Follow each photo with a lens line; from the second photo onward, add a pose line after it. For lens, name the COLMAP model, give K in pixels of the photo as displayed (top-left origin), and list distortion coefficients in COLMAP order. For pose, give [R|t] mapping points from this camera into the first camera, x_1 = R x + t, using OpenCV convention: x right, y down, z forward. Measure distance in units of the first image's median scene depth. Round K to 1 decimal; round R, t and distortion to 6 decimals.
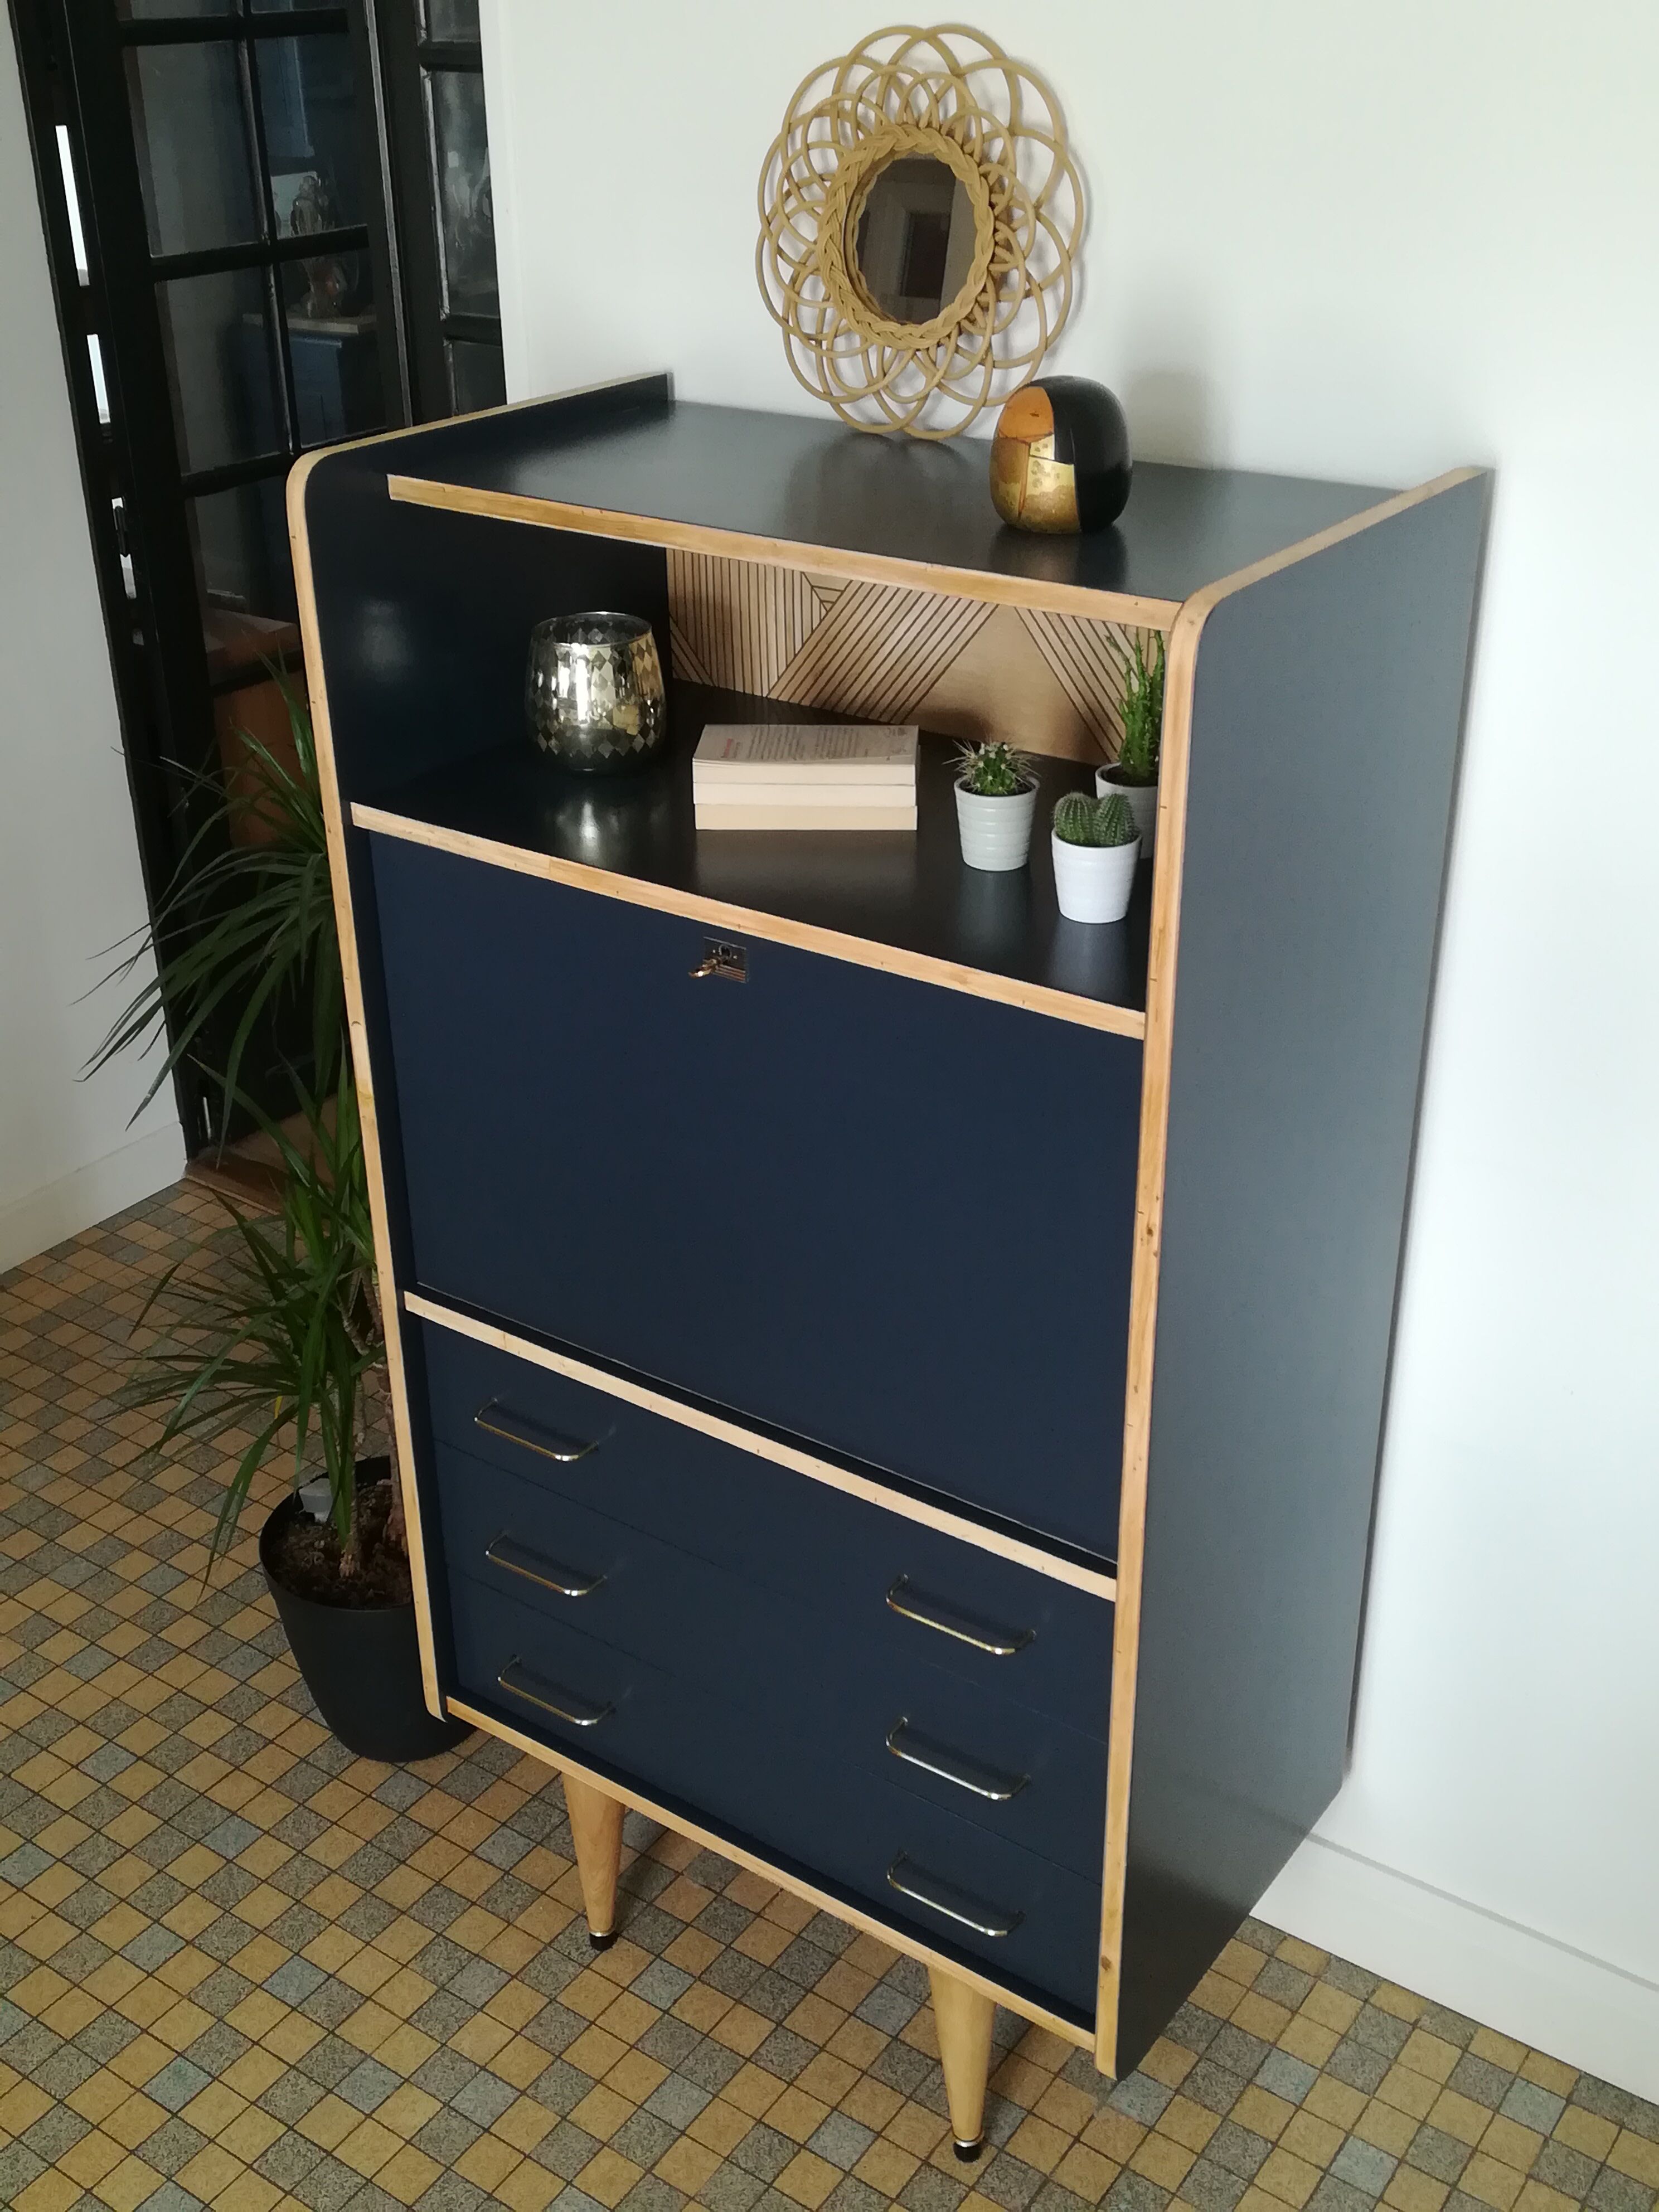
lens RADIAL K [[2408.7, 0, 823.3], [0, 2408.7, 1128.5], [0, 0, 1]] dist [0.035621, 0.000000]
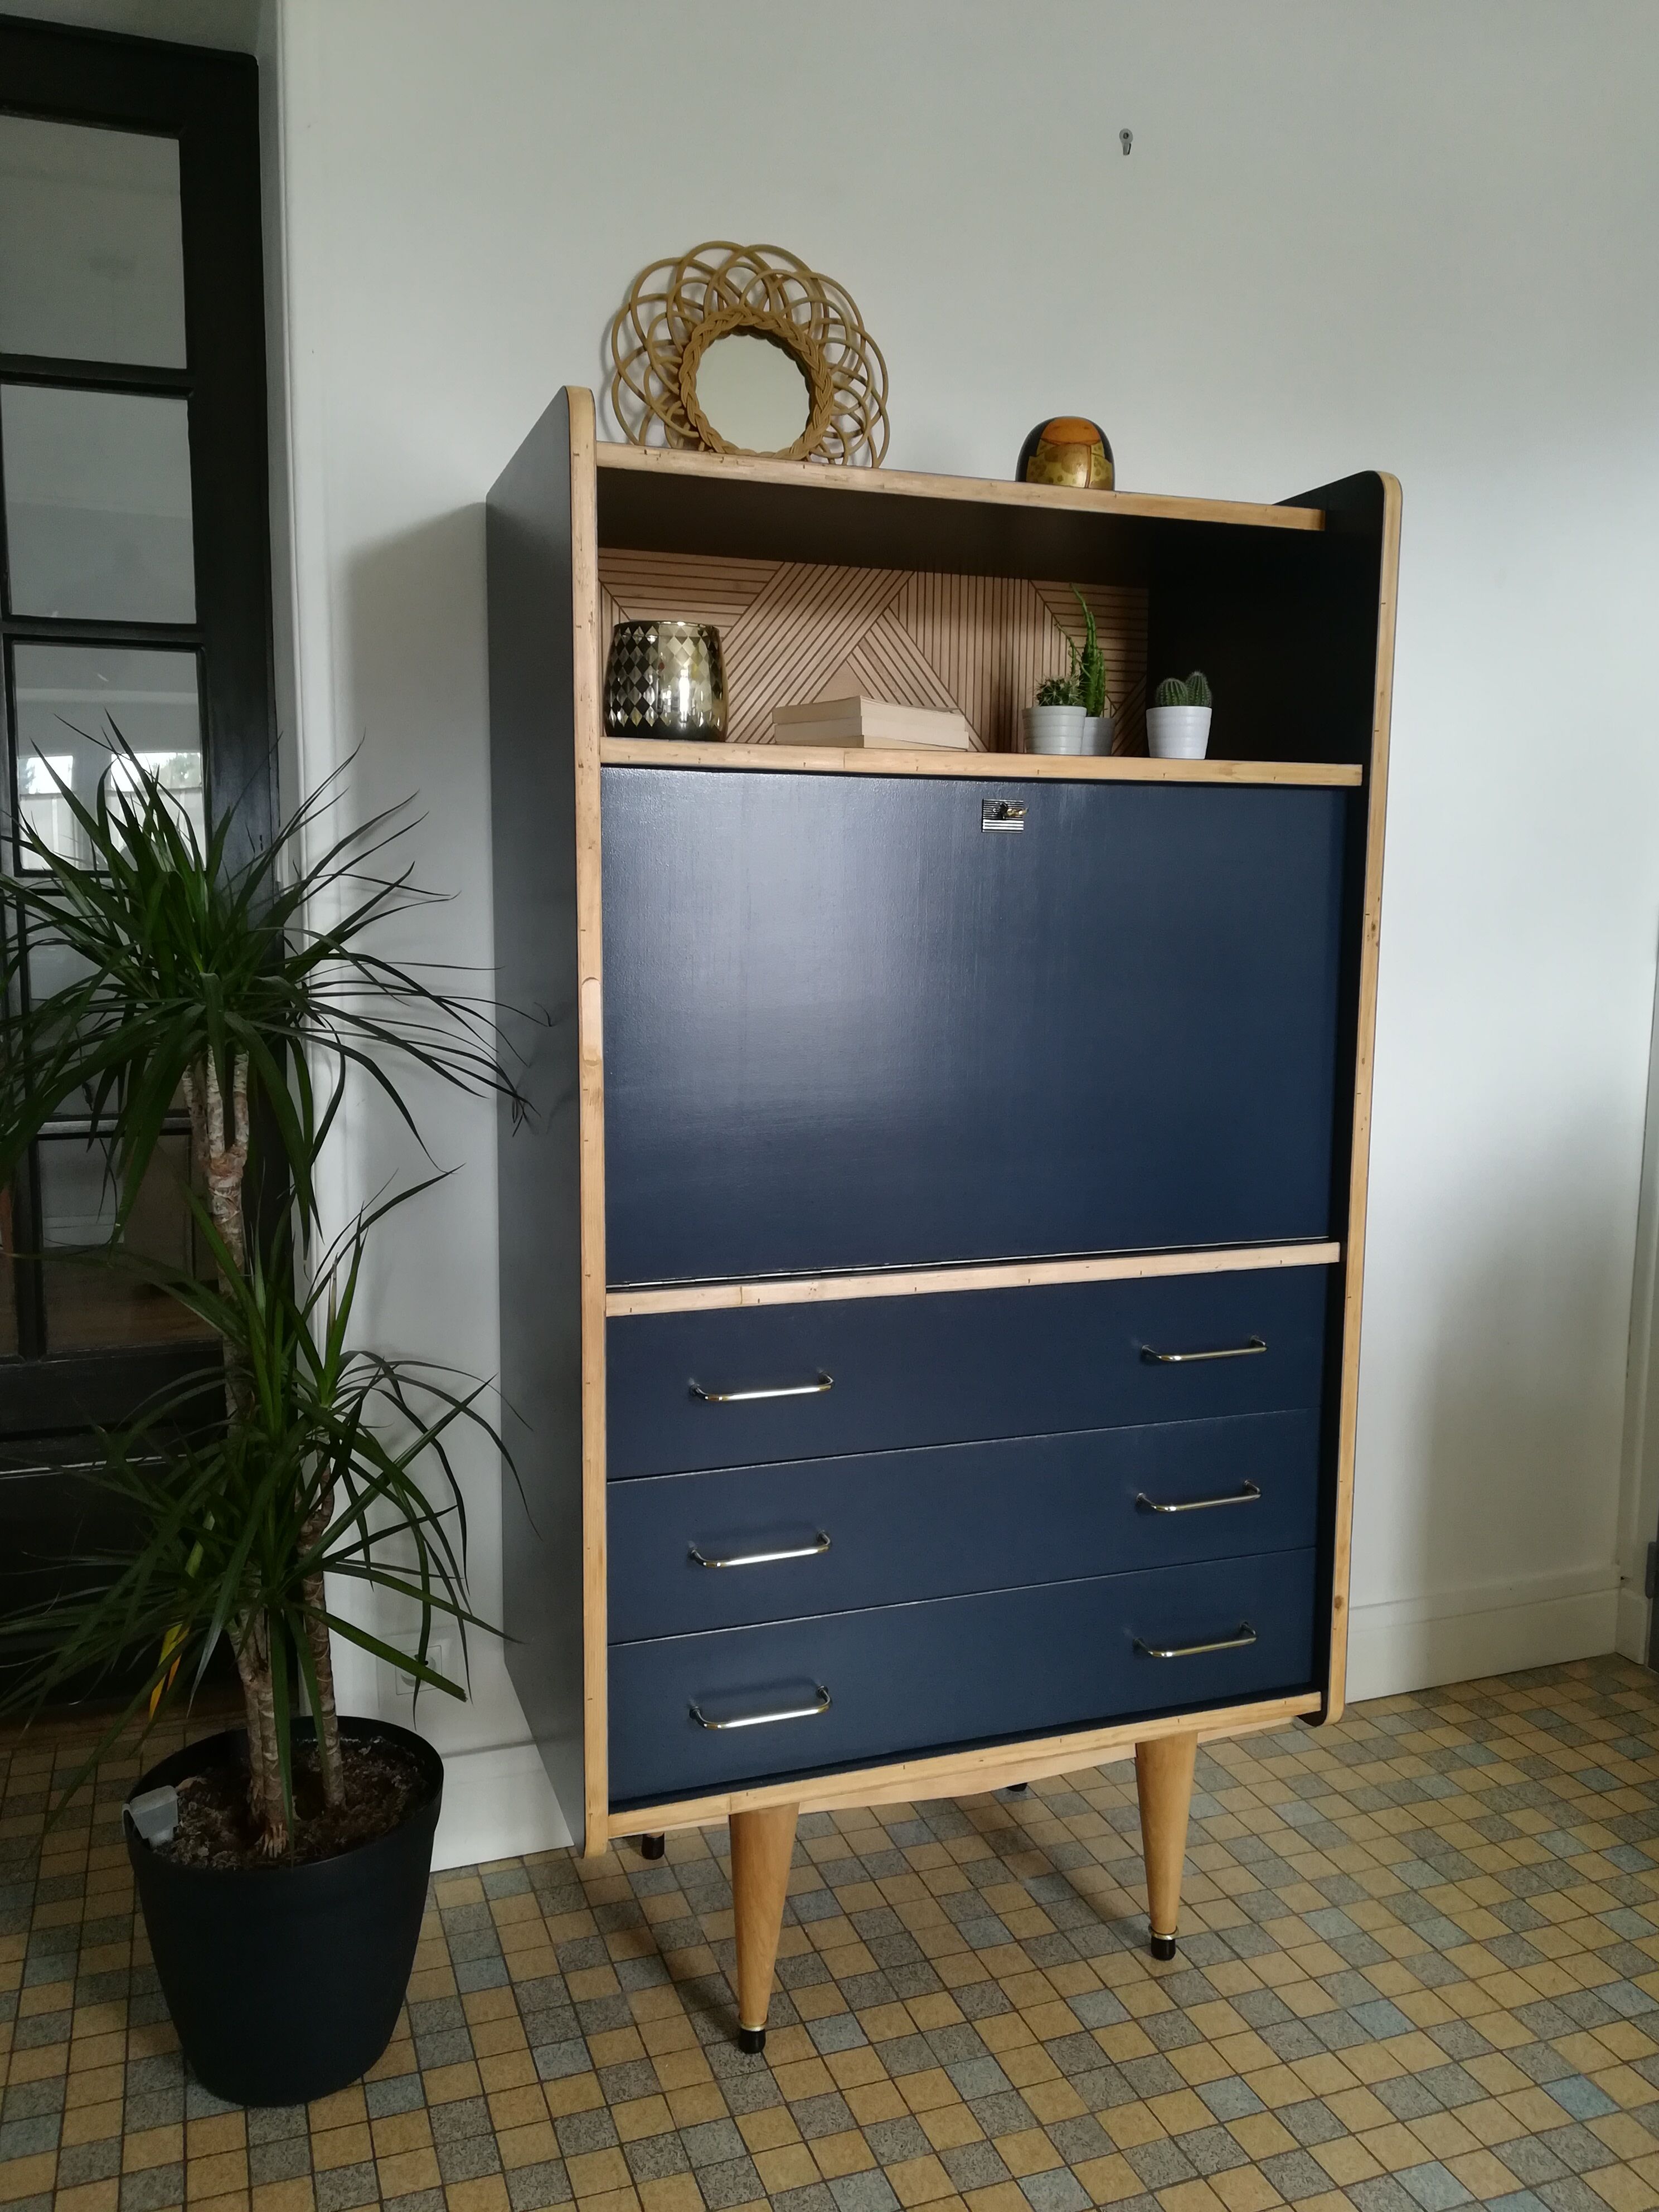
lens RADIAL K [[1735.0, 0, 831.9], [0, 1735.0, 1111.3], [0, 0, 1]] dist [0.039435, -0.051878]
pose [[0.570000, -0.085025, 0.817234, -0.653991], [0.364773, 0.917425, -0.158970, 0.138991], [-0.736234, 0.388718, 0.553947, 0.517909]]
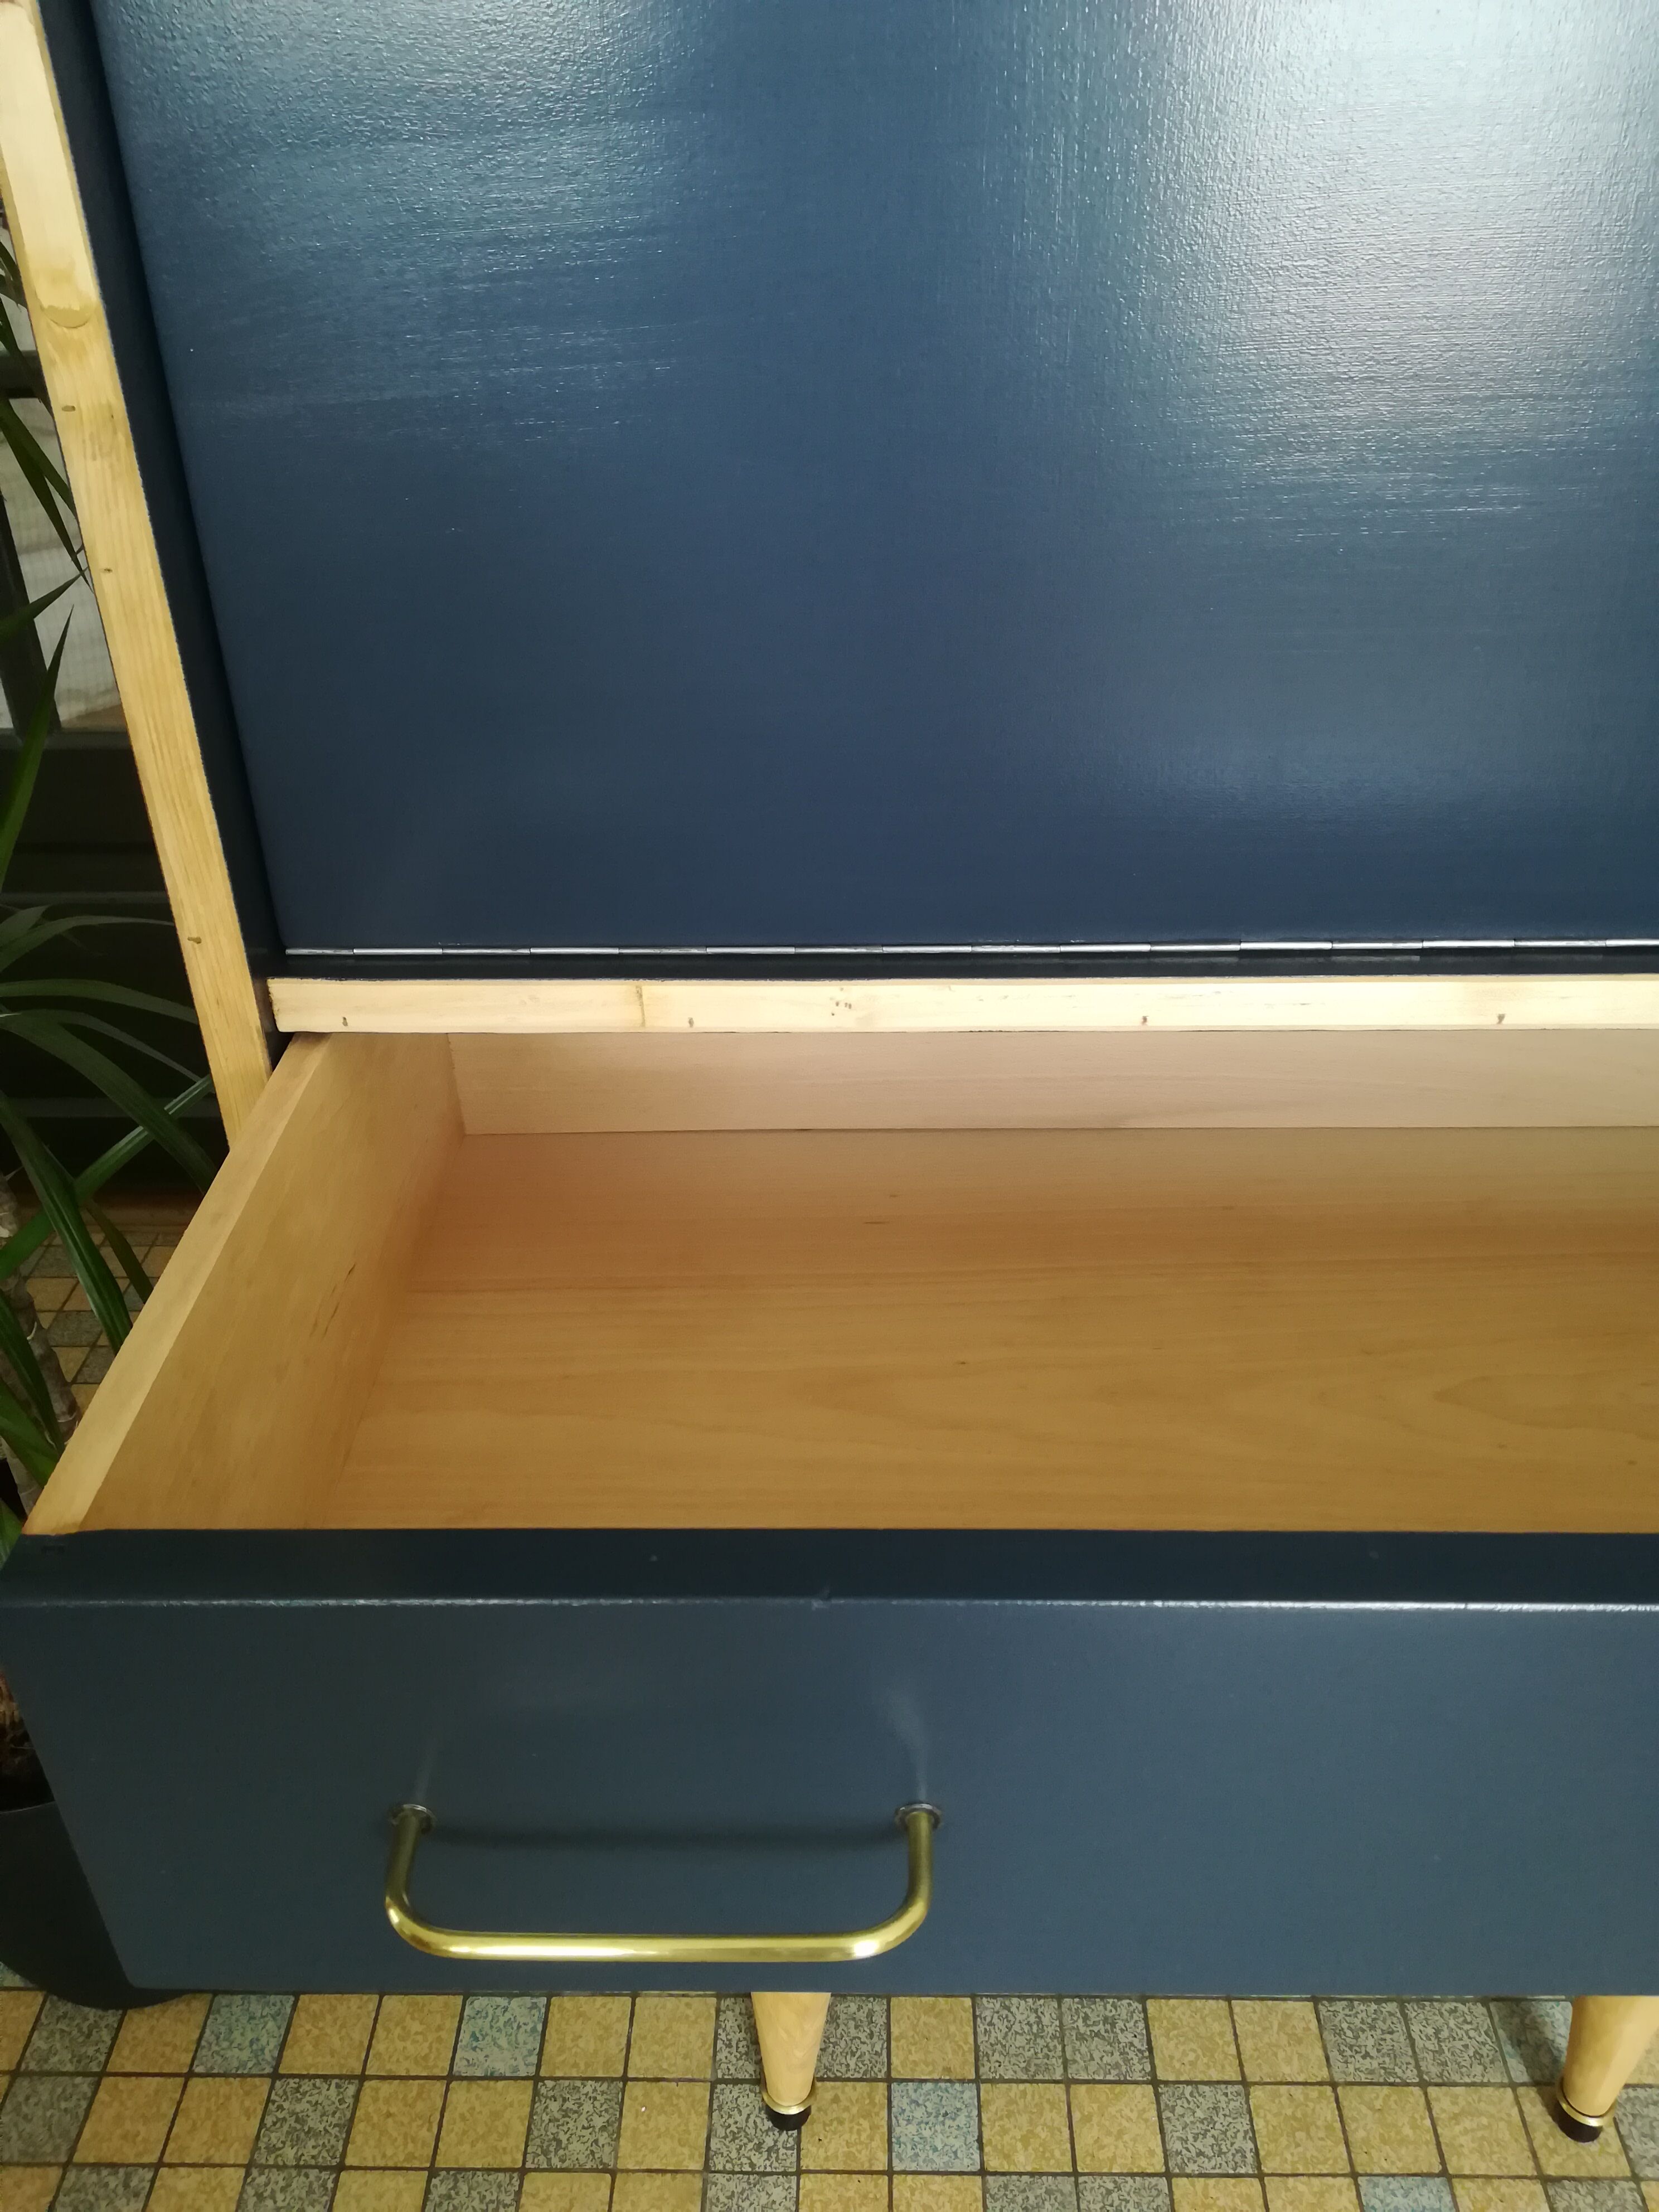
lens RADIAL K [[1735.0, 0, 829.2], [0, 1735.0, 1112.3], [0, 0, 1]] dist [0.039435, -0.051878]
pose [[0.826216, -0.297702, 0.478268, -0.229807], [0.264186, 0.954577, 0.137798, 0.071436], [-0.497566, 0.012501, 0.867336, 0.713285]]
